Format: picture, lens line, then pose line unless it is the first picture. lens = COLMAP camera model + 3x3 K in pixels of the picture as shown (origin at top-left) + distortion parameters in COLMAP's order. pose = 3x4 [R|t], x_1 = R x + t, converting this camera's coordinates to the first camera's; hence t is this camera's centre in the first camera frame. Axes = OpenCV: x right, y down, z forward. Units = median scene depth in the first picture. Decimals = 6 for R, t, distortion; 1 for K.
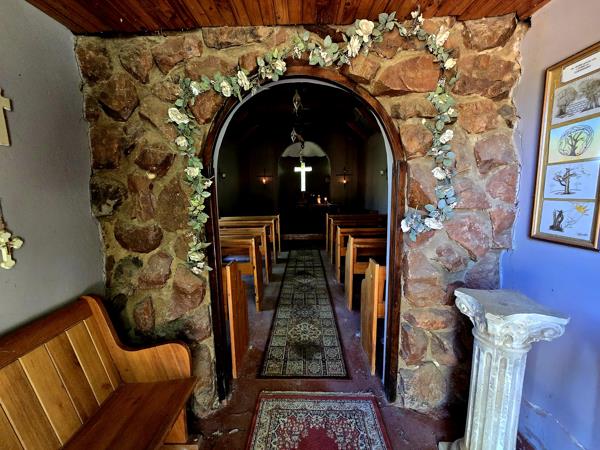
lens RADIAL K [[244.8, 0, 299.2], [0, 244.8, 227.1], [0, 0, 1]] dist [-0.000117, 0.000307]
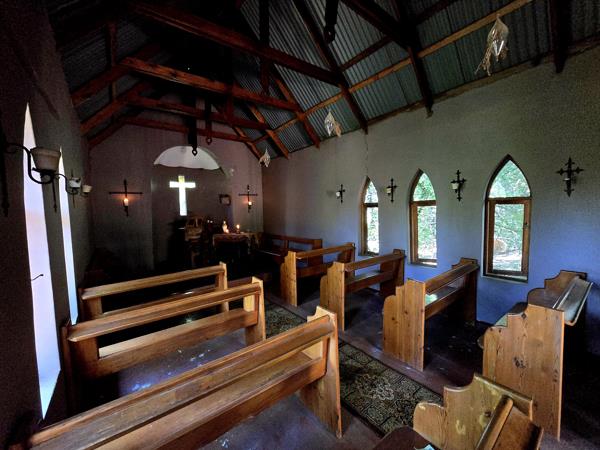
lens RADIAL K [[244.8, 0, 297.6], [0, 244.8, 223.2], [0, 0, 1]] dist [-0.000117, 0.000307]
pose [[0.781070, -0.042180, 0.623018, -0.171569], [0.099475, 0.993380, -0.057456, -0.052742], [-0.616470, 0.106852, 0.780095, 0.257476]]
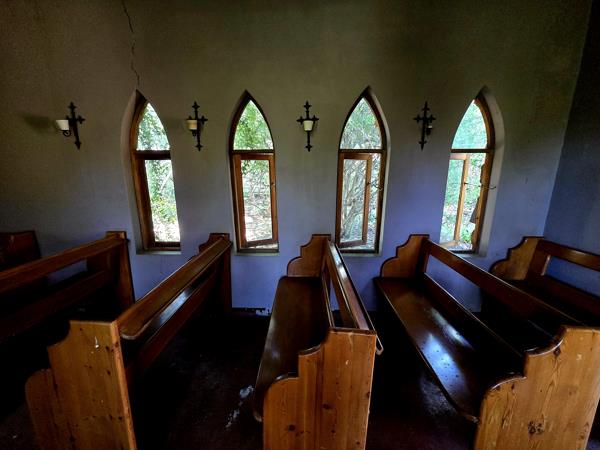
lens RADIAL K [[244.8, 0, 297.7], [0, 244.8, 223.9], [0, 0, 1]] dist [-0.000117, 0.000307]
pose [[0.007998, -0.192282, 0.981307, -0.023062], [0.138966, 0.972030, 0.189331, -0.059393], [-0.990265, 0.134854, 0.034495, 0.387909]]
